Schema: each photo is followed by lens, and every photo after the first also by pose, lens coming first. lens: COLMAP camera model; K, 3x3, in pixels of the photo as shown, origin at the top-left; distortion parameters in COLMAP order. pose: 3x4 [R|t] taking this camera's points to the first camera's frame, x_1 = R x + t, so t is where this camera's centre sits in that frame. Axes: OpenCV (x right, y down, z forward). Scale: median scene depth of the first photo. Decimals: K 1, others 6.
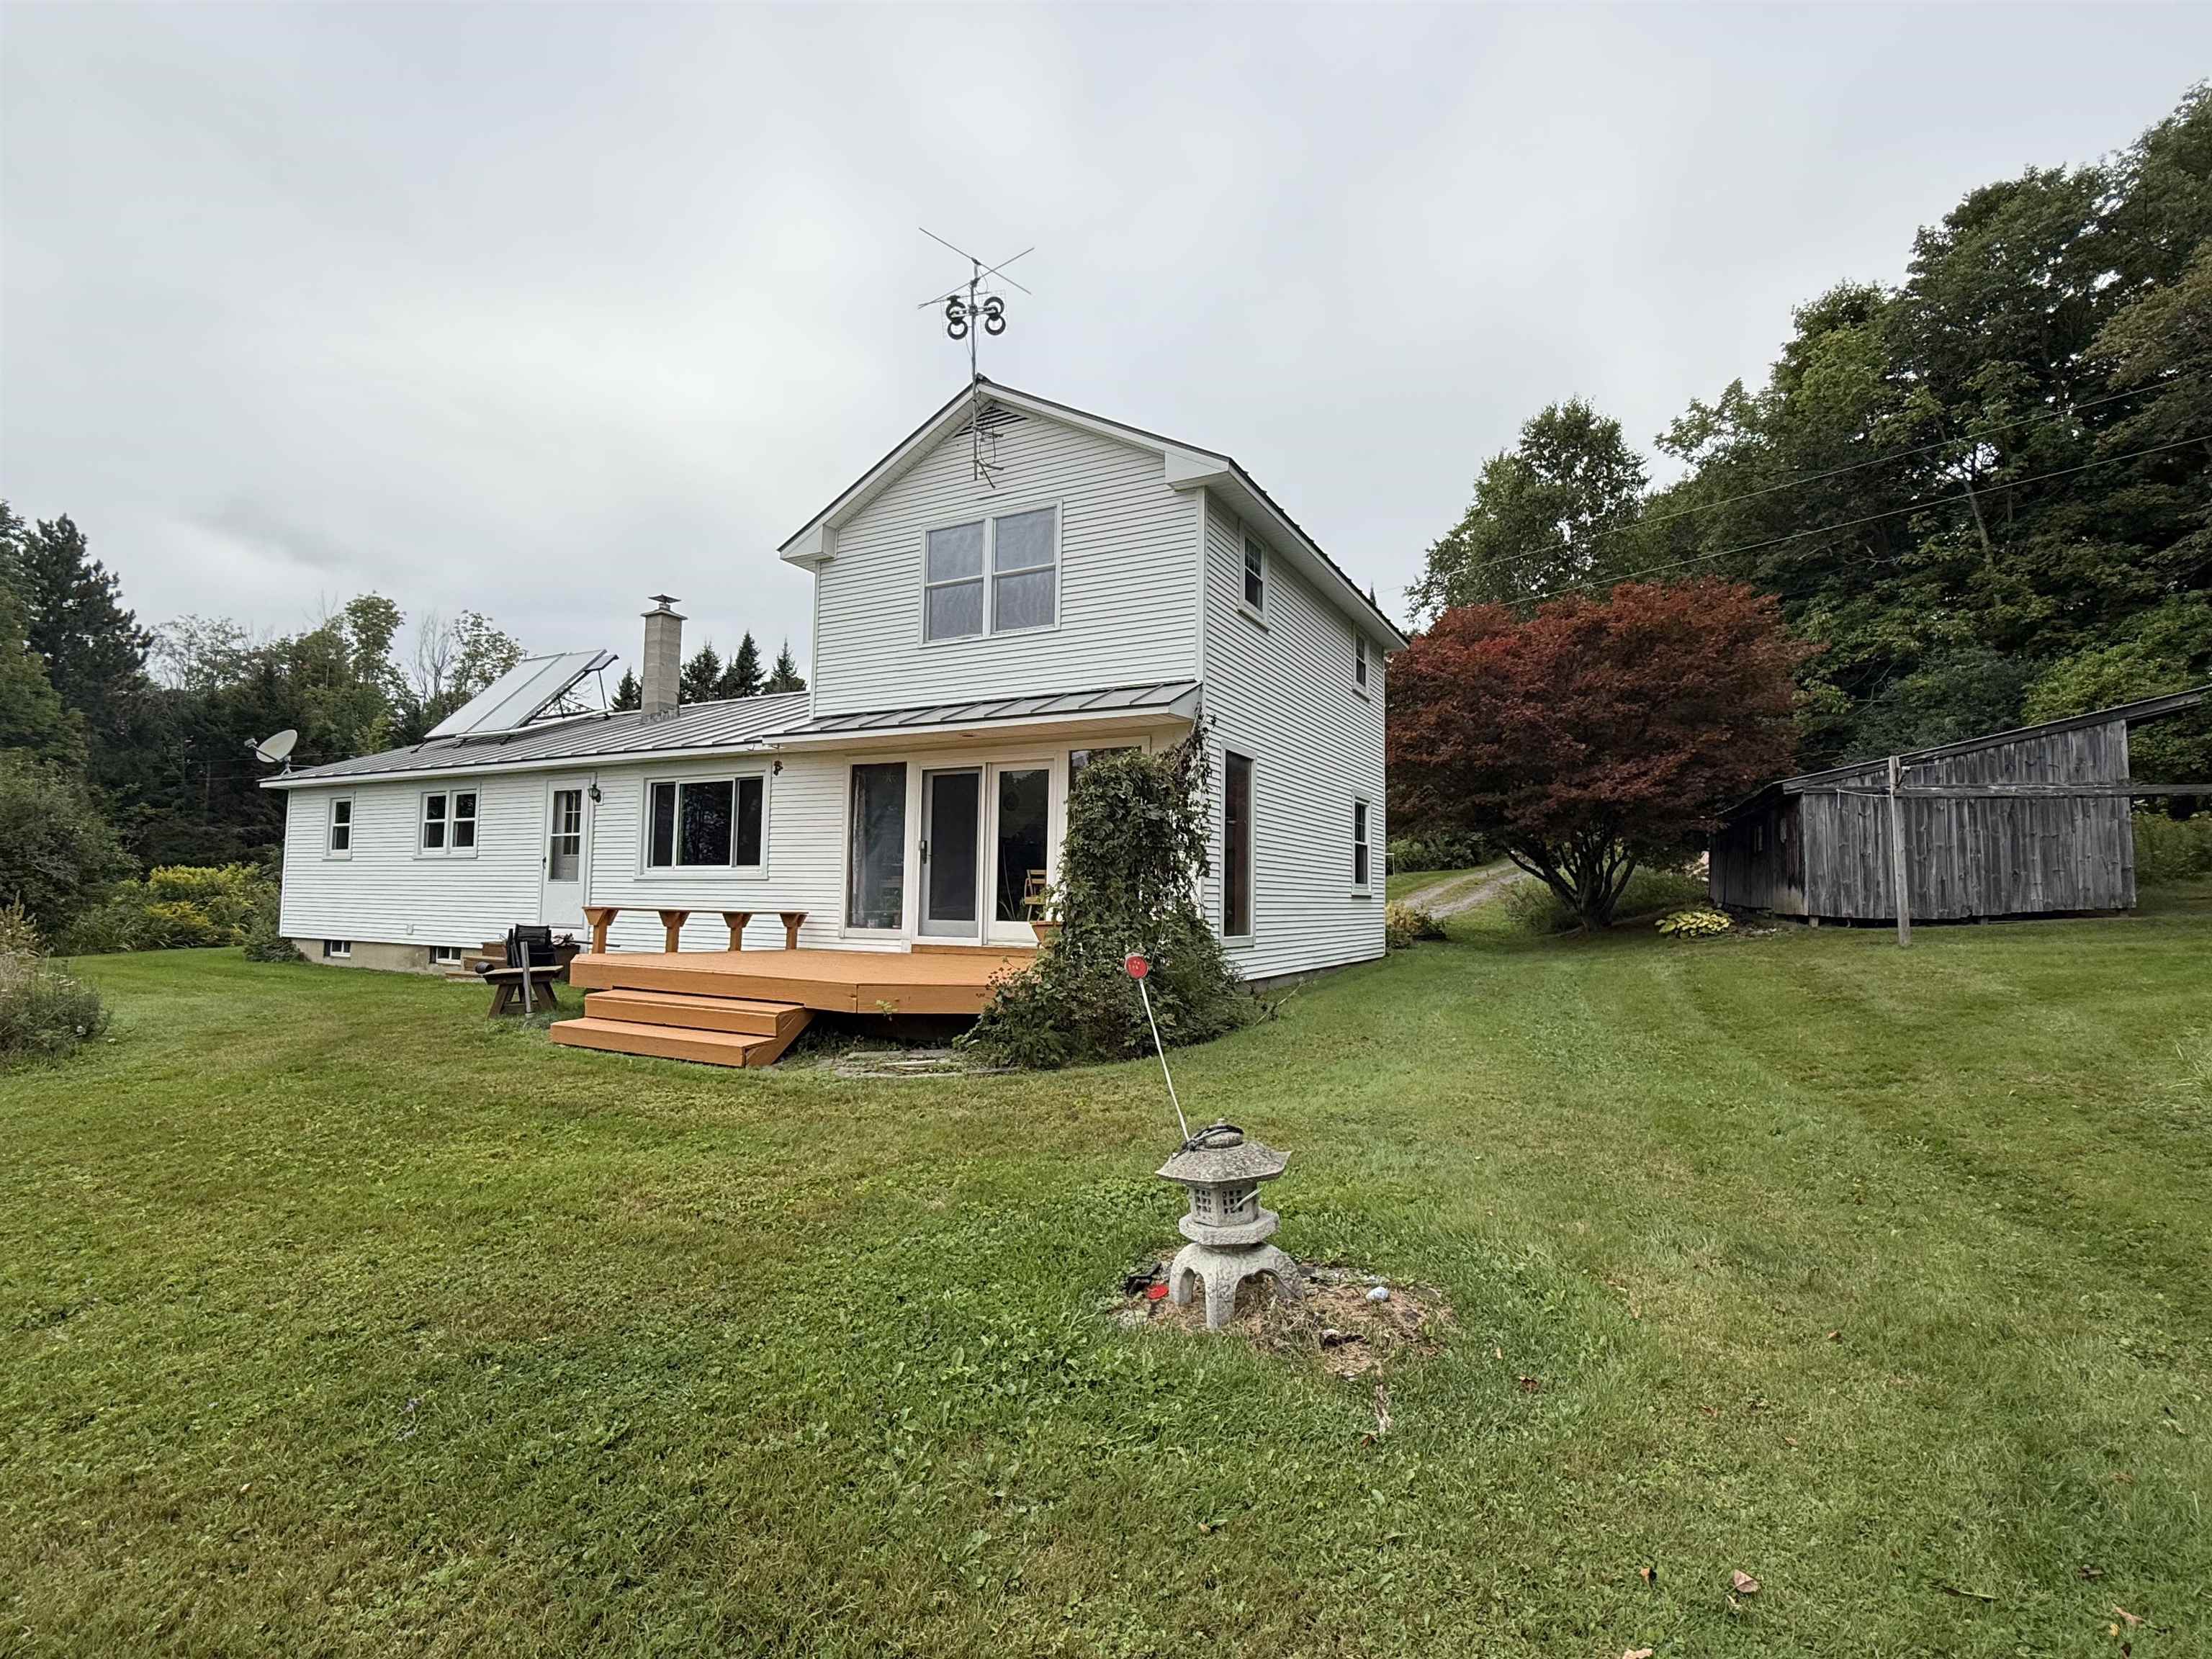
lens RADIAL K [[1022.2, 0, 1106.0], [0, 1022.2, 829.5], [0, 0, 1]] dist [0.001029, 0.000070]
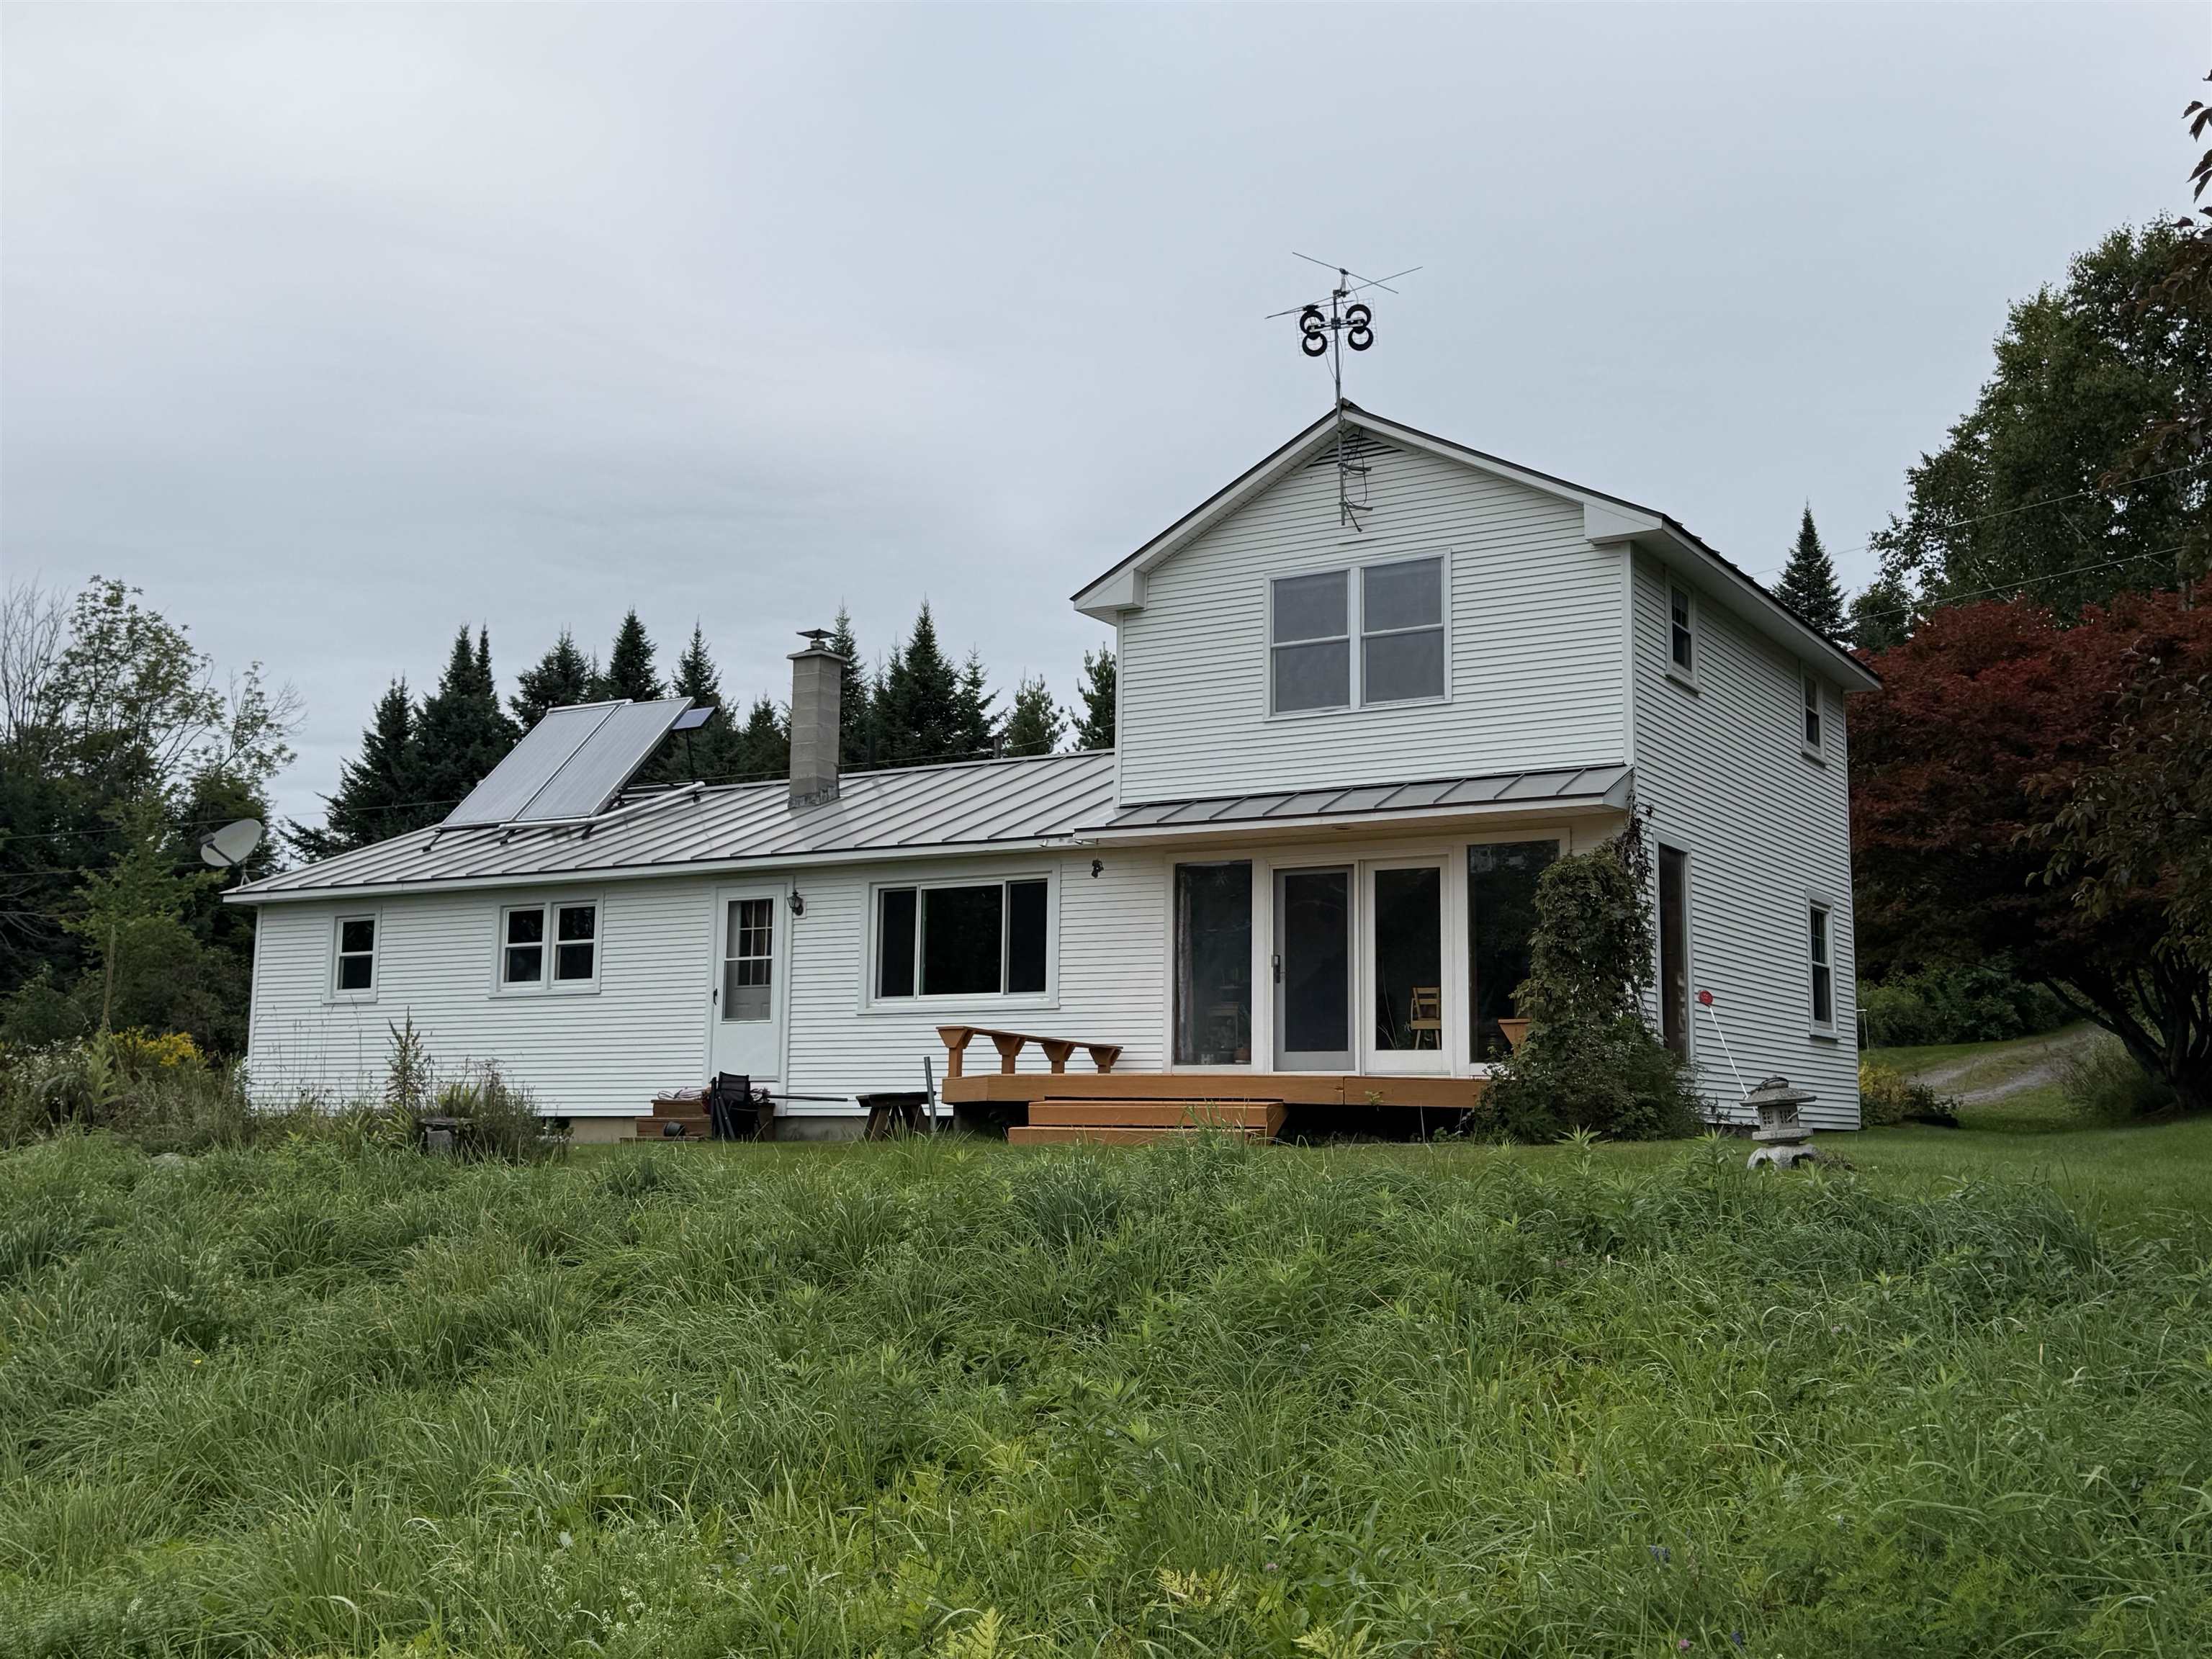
lens RADIAL K [[2204.3, 0, 1106.0], [0, 2204.3, 829.5], [0, 0, 1]] dist [0.185436, -0.411156]
pose [[0.998701, -0.010560, -0.049854, -0.198746], [0.006971, 0.997407, -0.071633, 0.031909], [0.050482, 0.071192, 0.996184, -0.688986]]
